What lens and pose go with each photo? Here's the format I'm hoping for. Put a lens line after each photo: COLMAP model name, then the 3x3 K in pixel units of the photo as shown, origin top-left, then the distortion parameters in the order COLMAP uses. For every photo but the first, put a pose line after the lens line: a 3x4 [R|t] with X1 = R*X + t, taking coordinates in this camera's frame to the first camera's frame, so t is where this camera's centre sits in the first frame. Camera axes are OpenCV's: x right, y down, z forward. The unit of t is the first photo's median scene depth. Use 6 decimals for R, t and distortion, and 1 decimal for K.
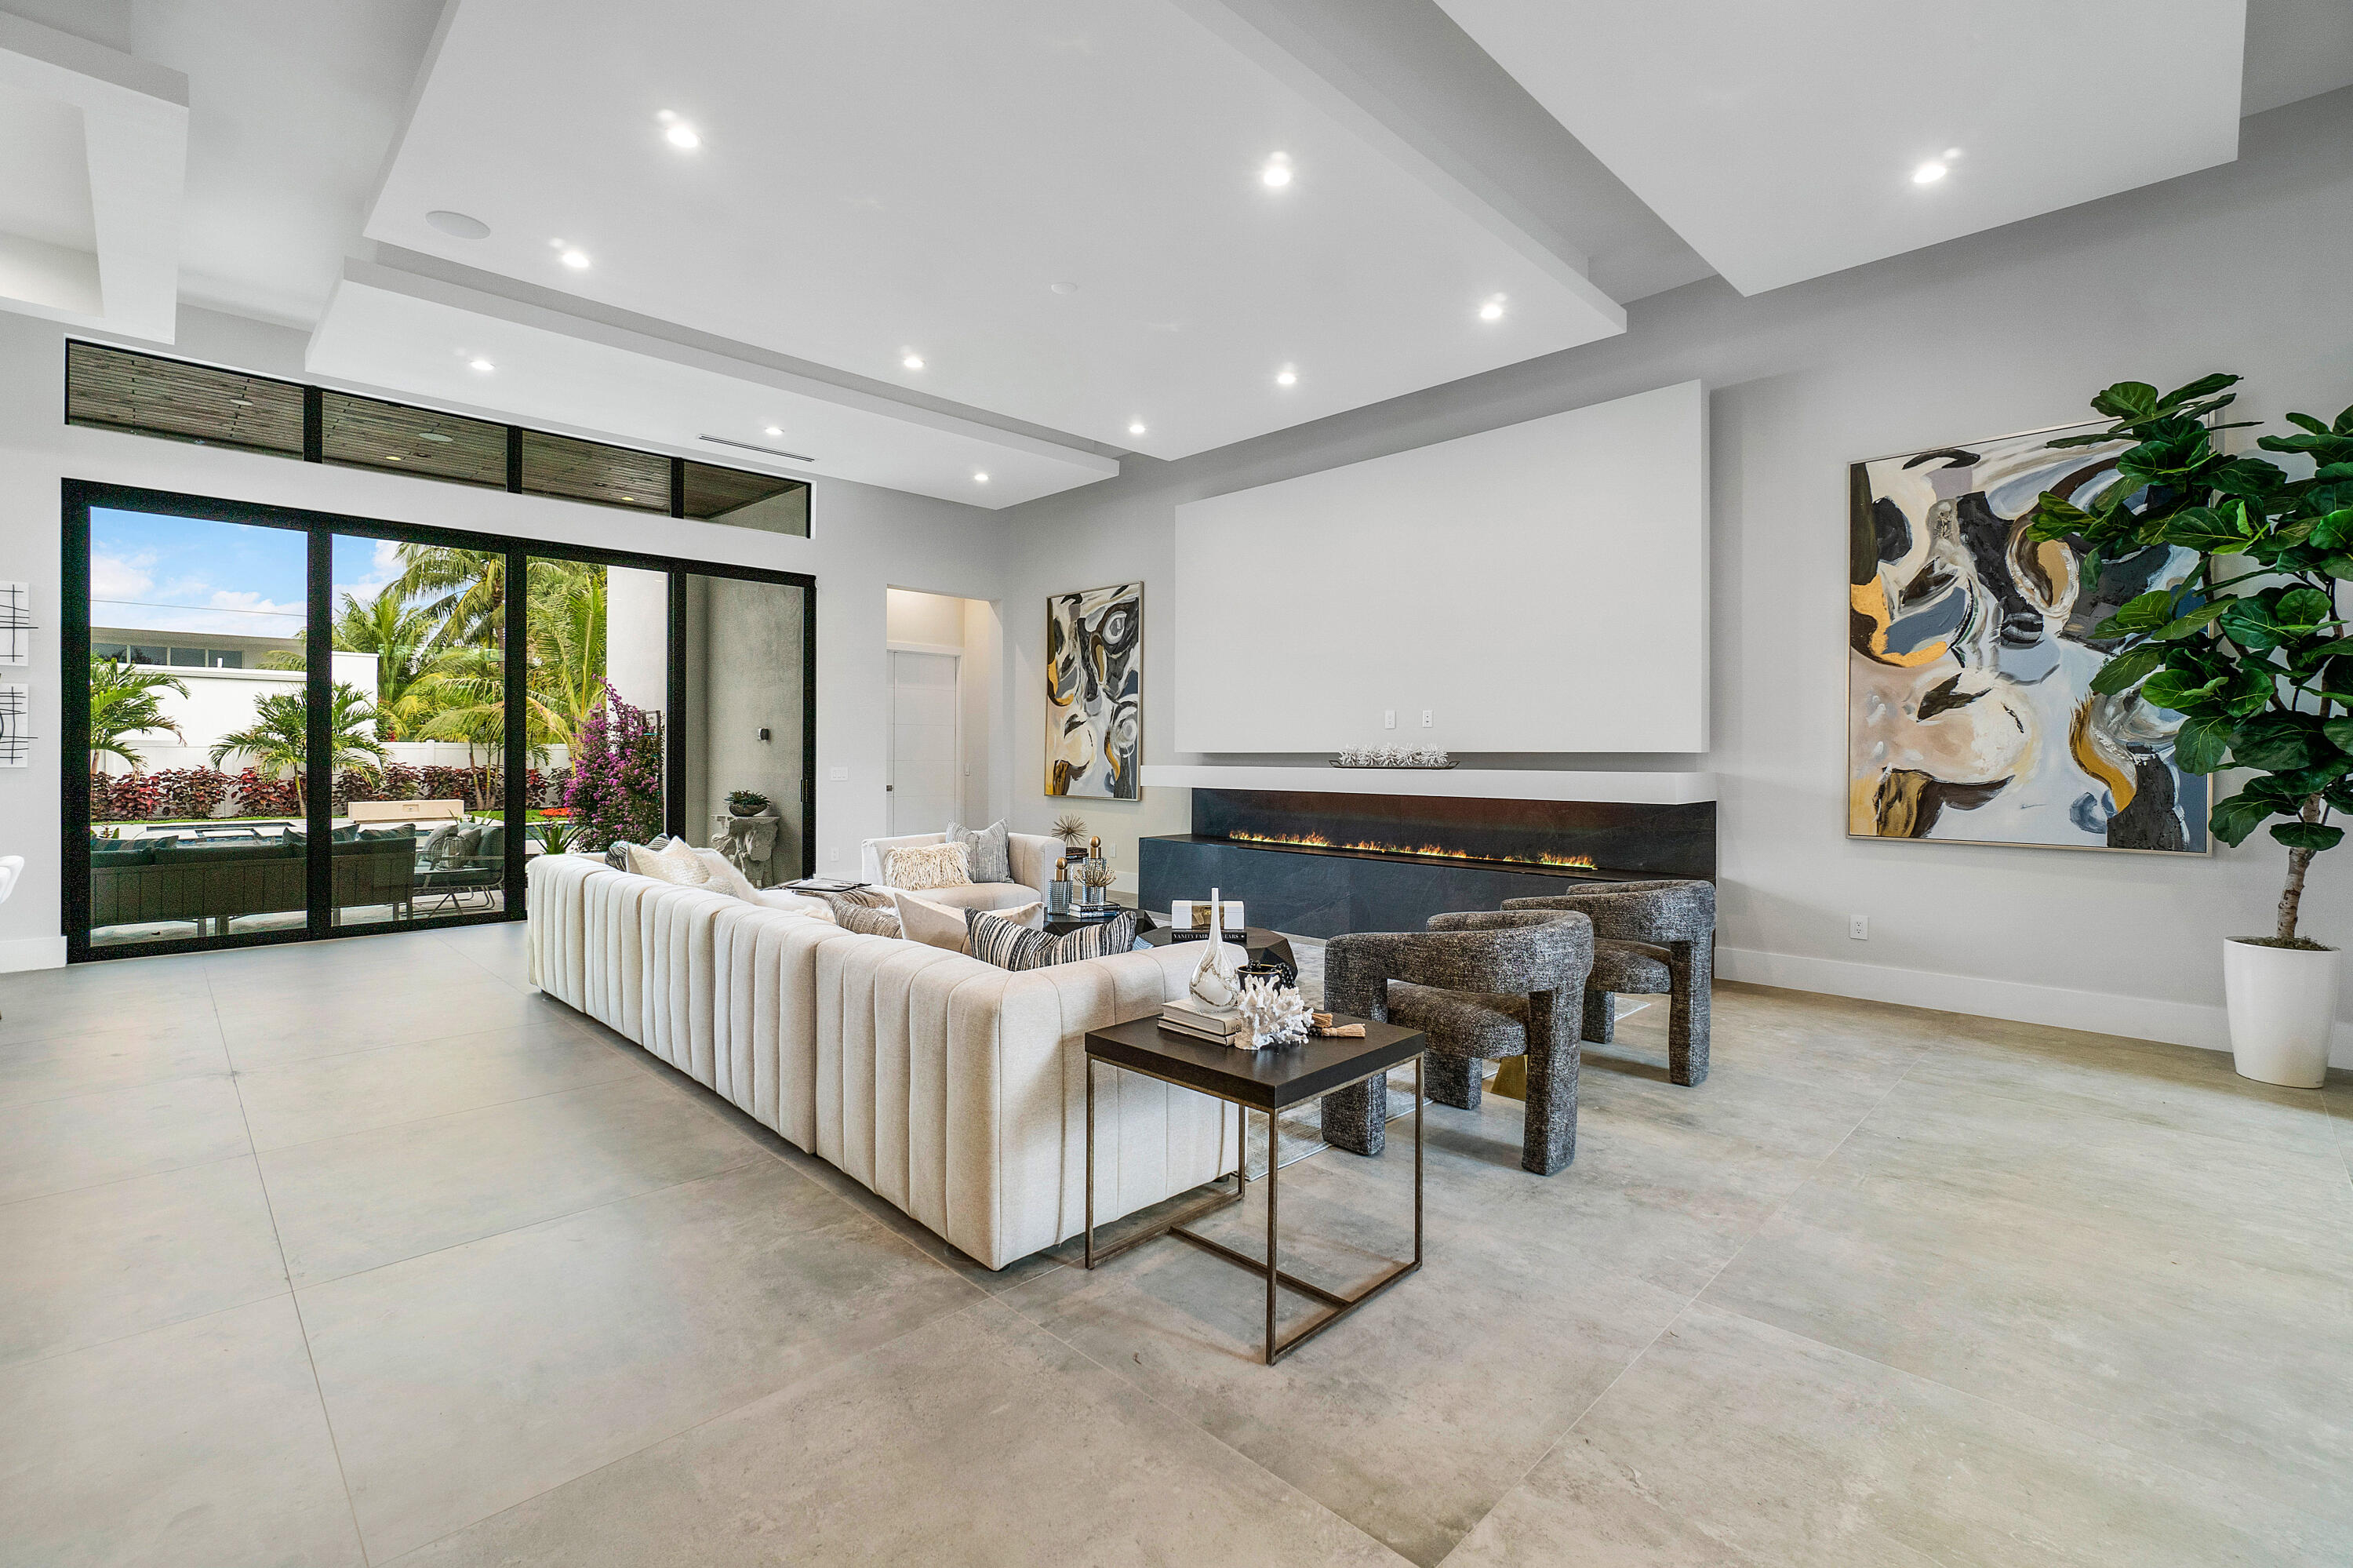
lens RADIAL K [[1026.0, 0, 1183.6], [0, 1026.0, 759.2], [0, 0, 1]] dist [-0.002654, 0.000255]
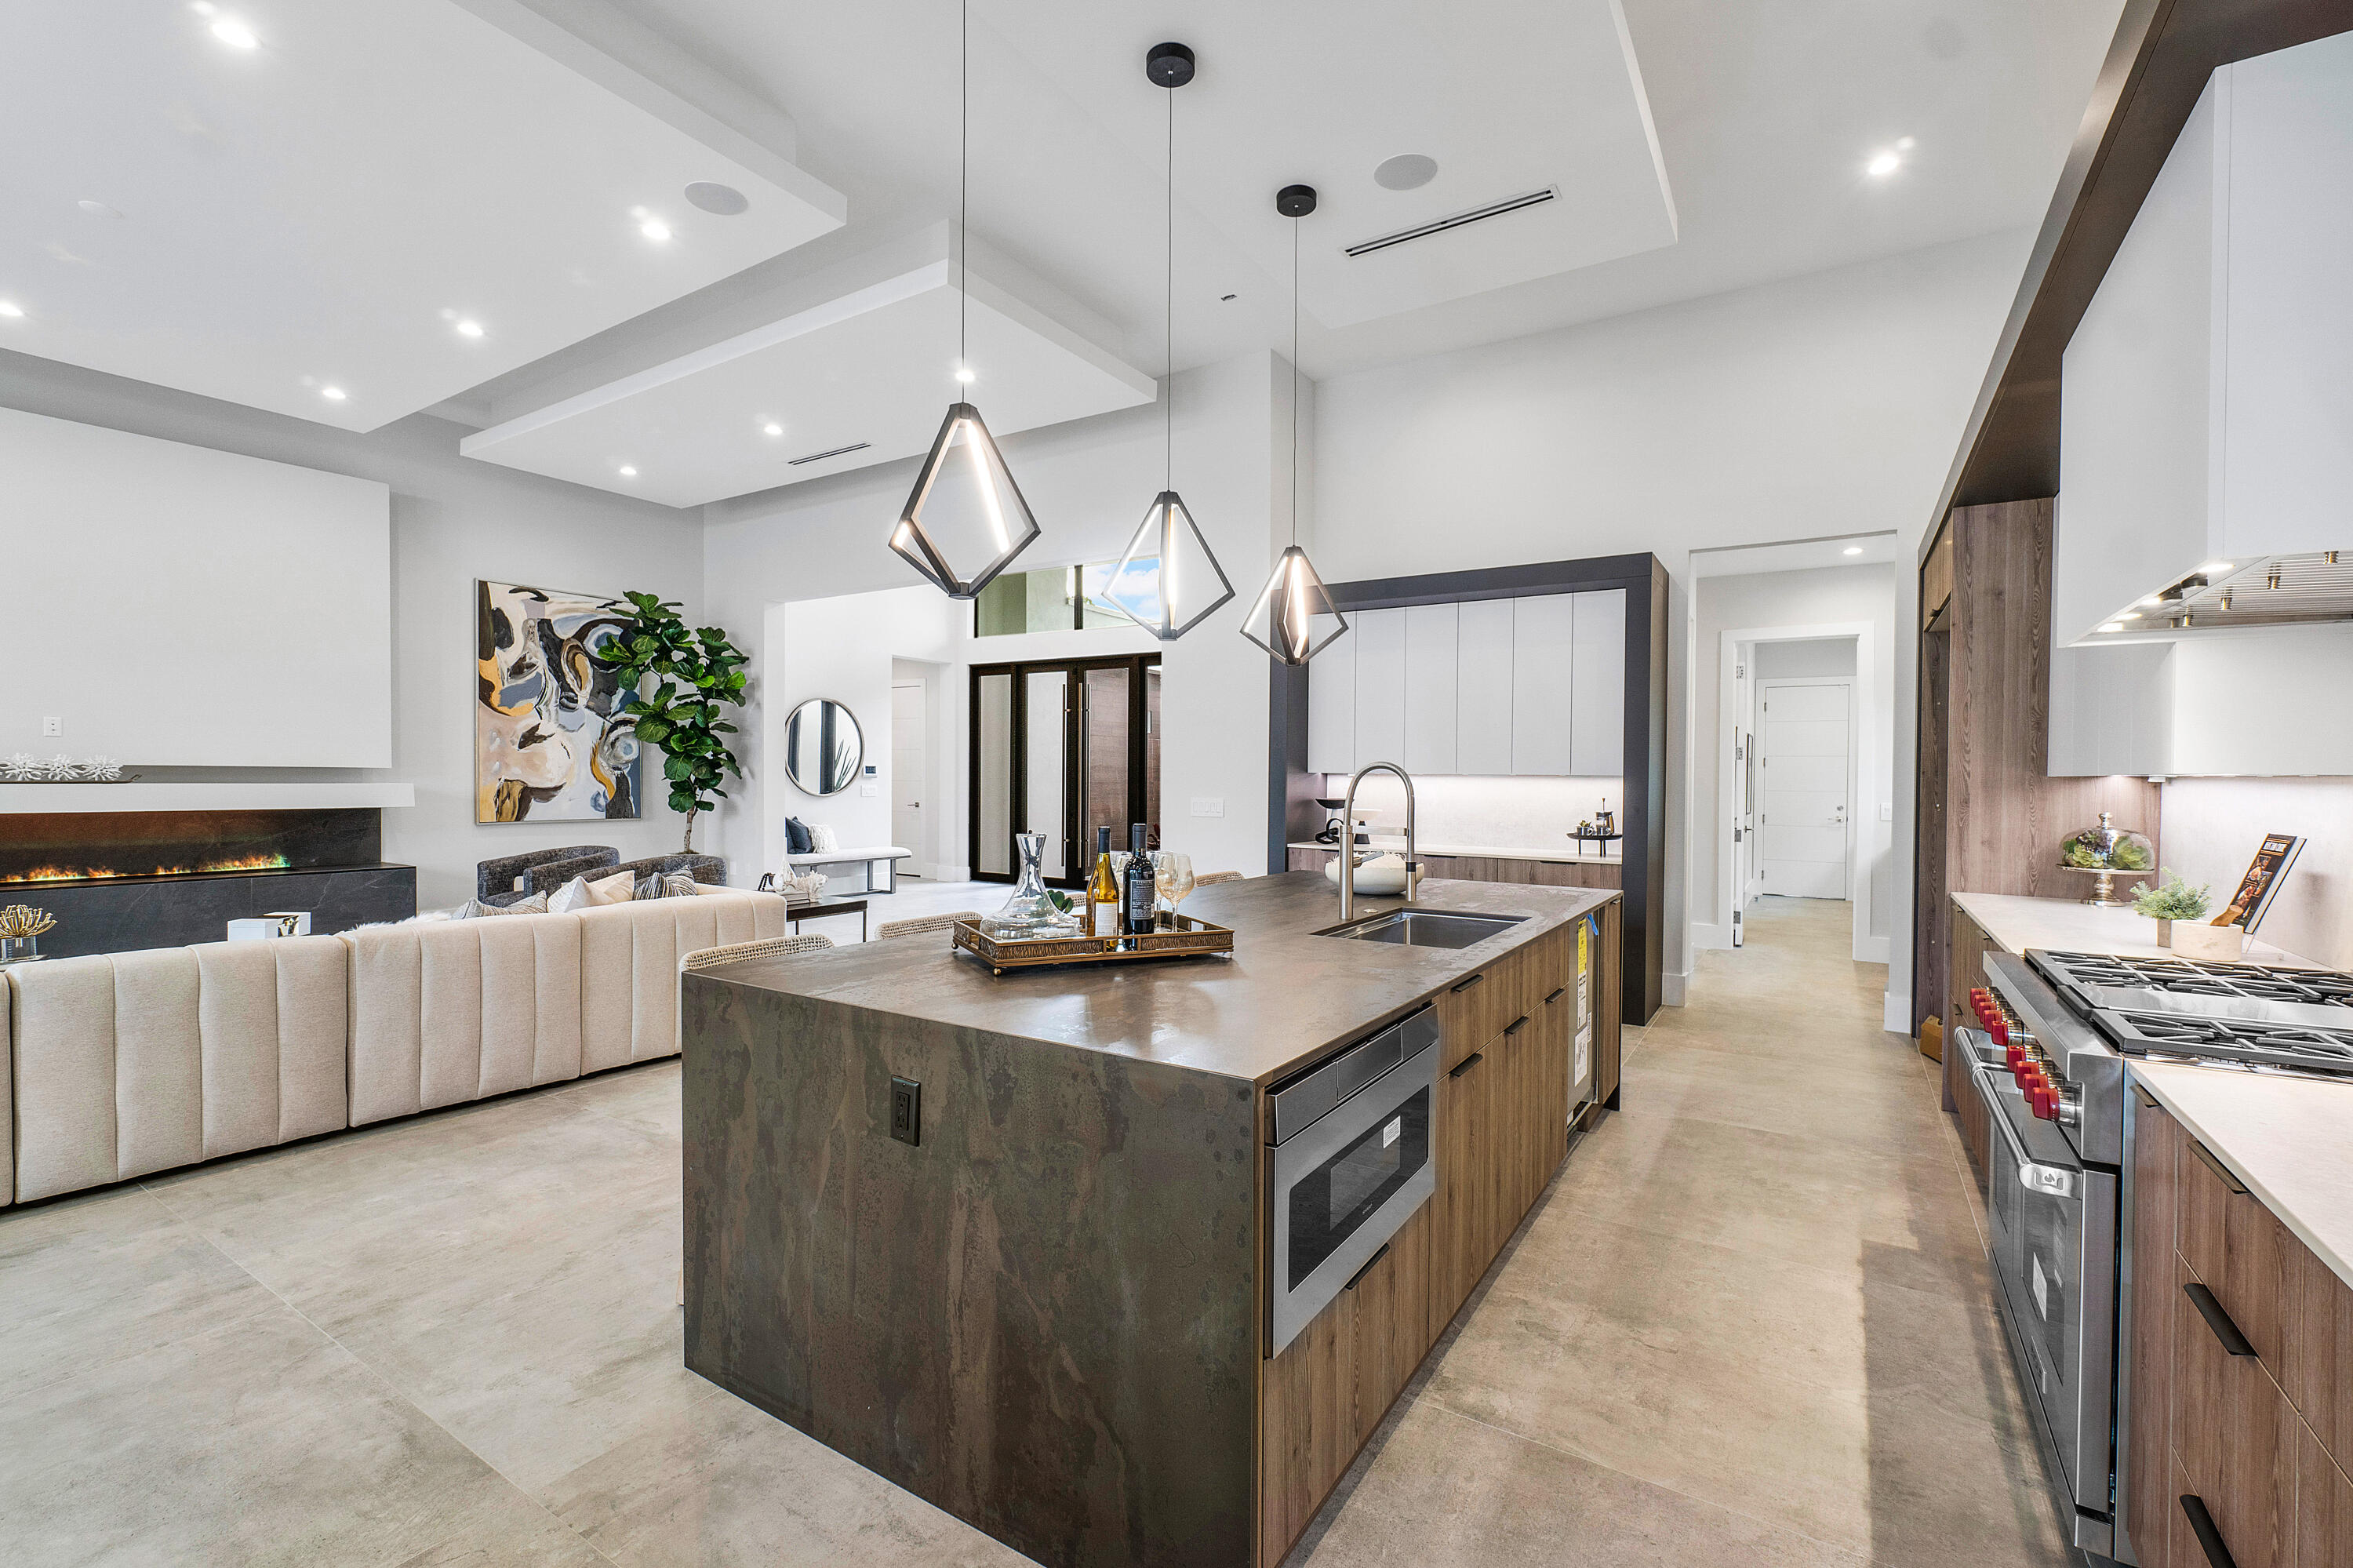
lens RADIAL K [[1061.1, 0, 1174.5], [0, 1061.1, 802.7], [0, 0, 1]] dist [-0.001043, 0.000150]
pose [[-0.215569, -0.030079, 0.976025, -1.145390], [-0.006241, 0.999547, 0.029425, -0.009104], [-0.976469, 0.000252, -0.215659, 0.334125]]
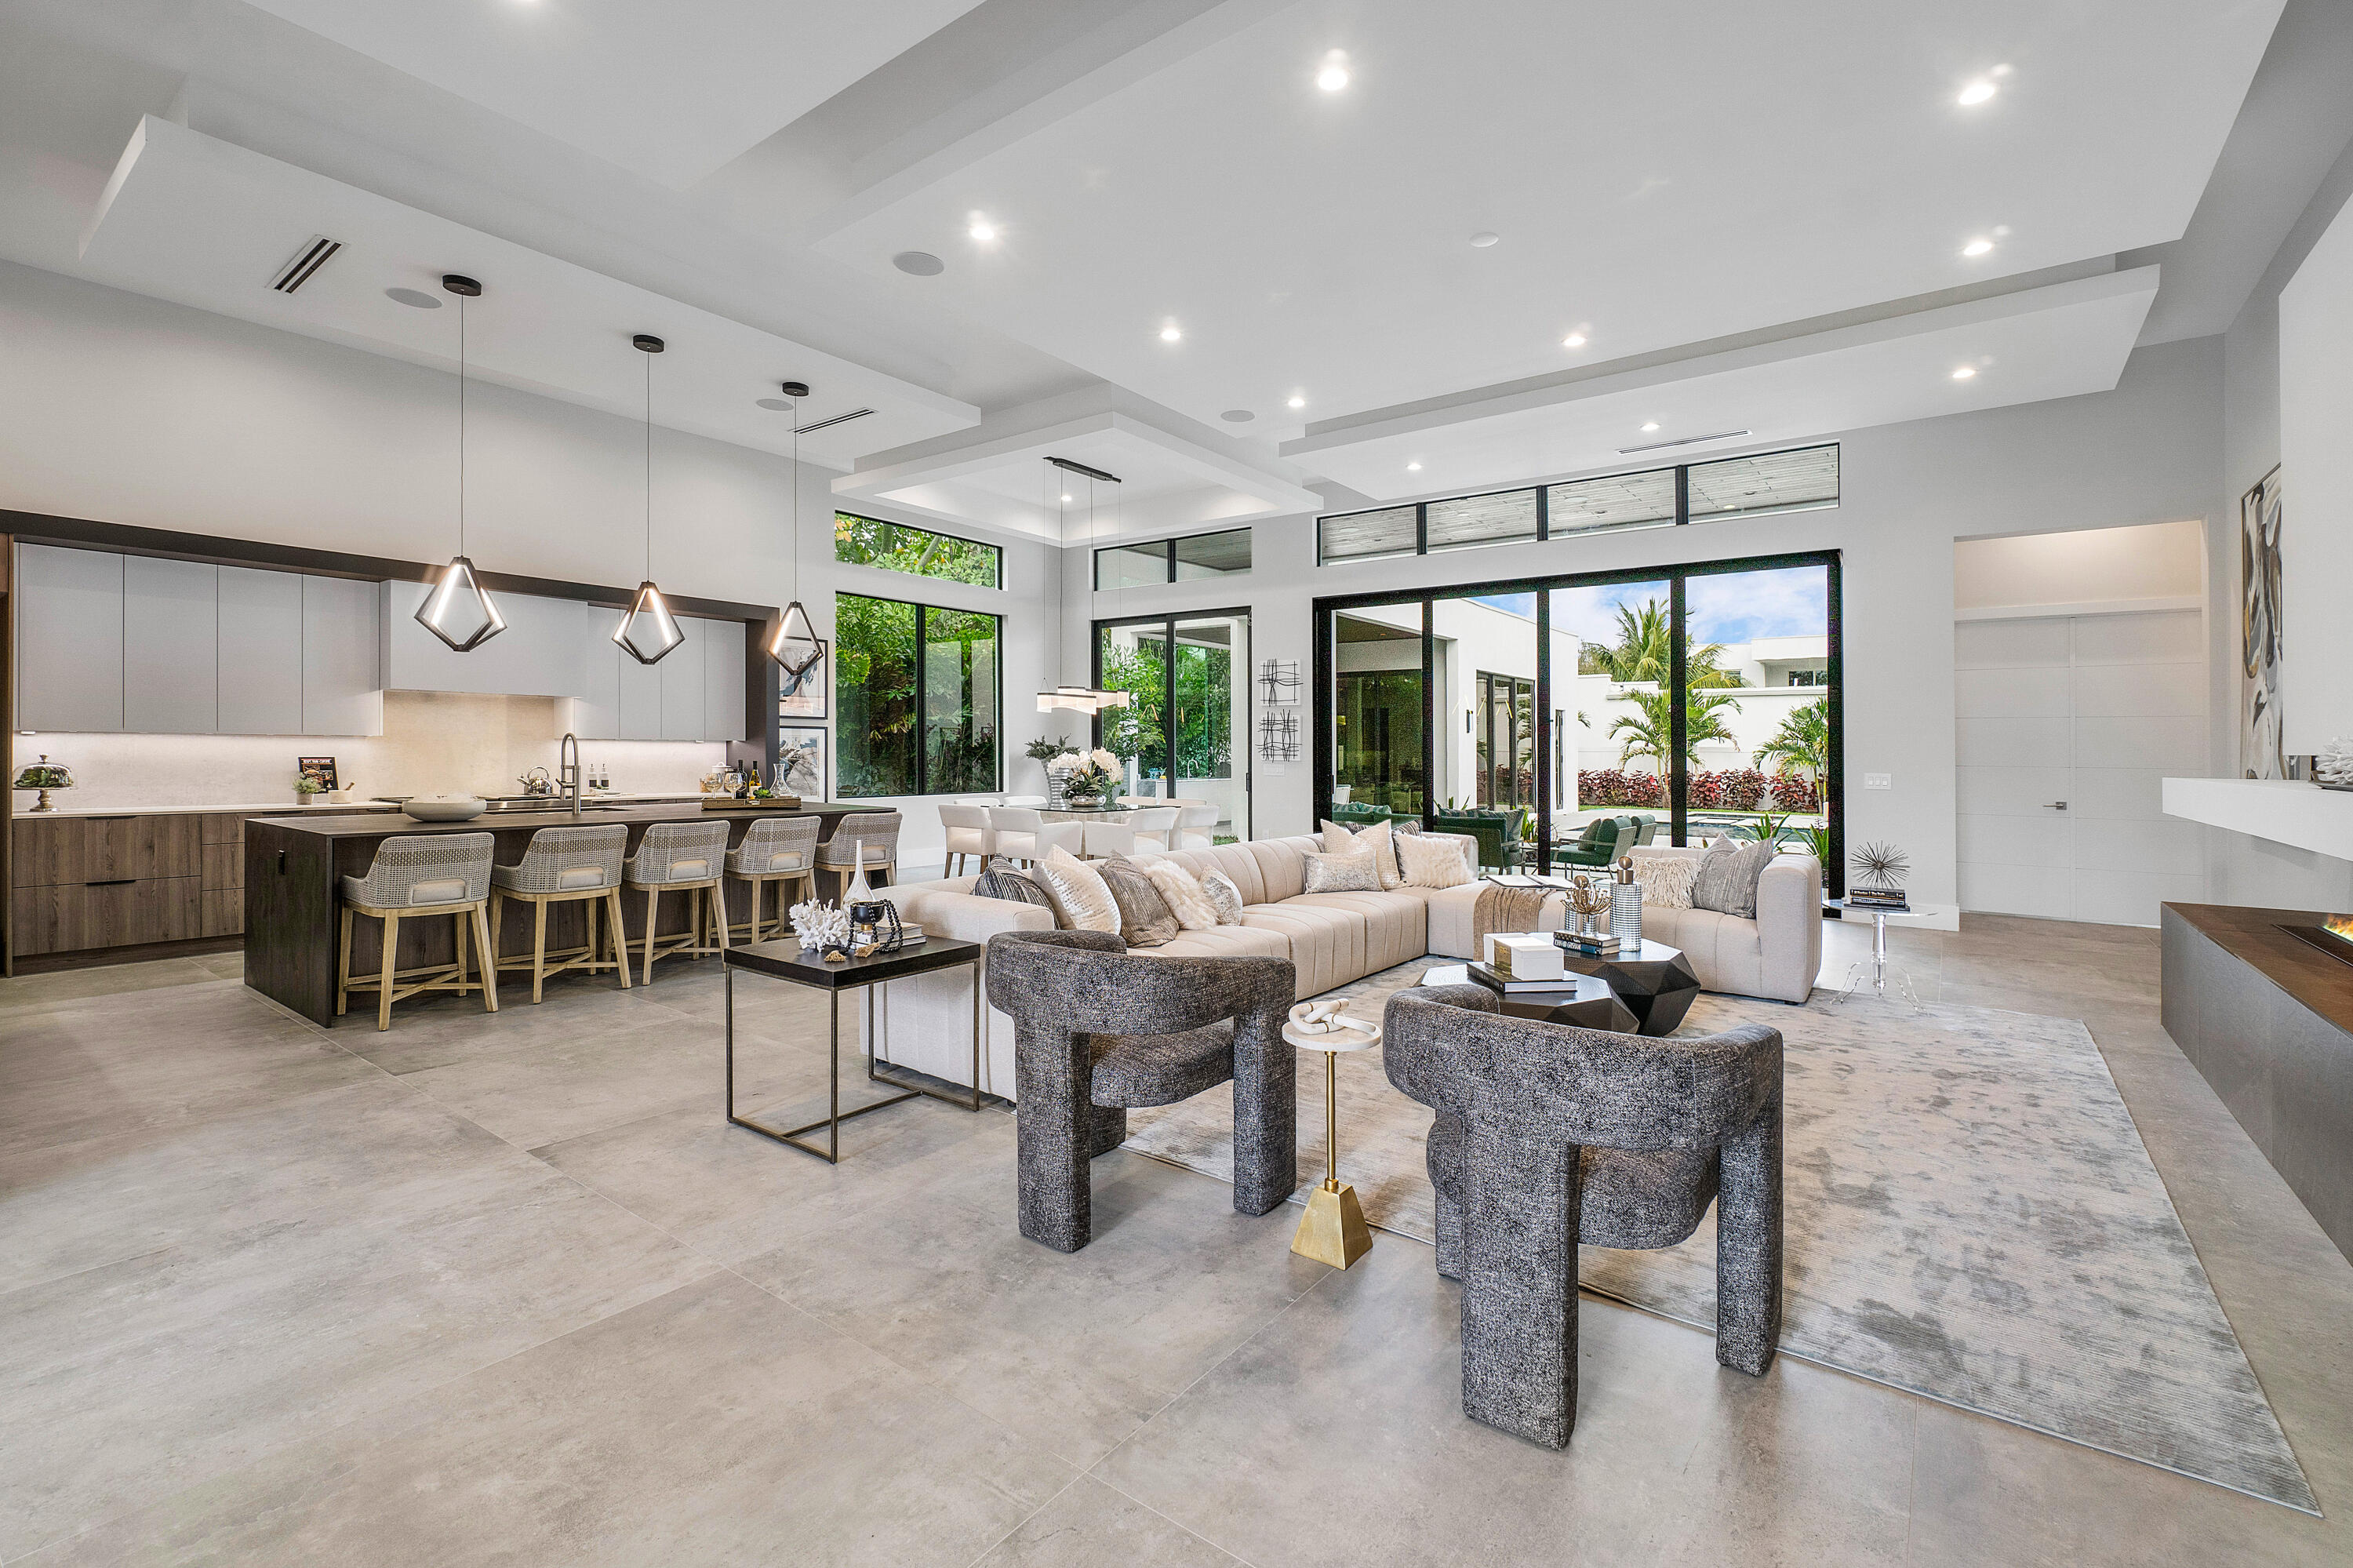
lens RADIAL K [[1026.0, 0, 1183.6], [0, 1026.0, 759.2], [0, 0, 1]] dist [-0.002654, 0.000255]
pose [[0.147667, 0.005919, -0.989019, 0.766170], [-0.012654, 0.999912, 0.004095, 0.000107], [0.988956, 0.011910, 0.147729, 0.625223]]
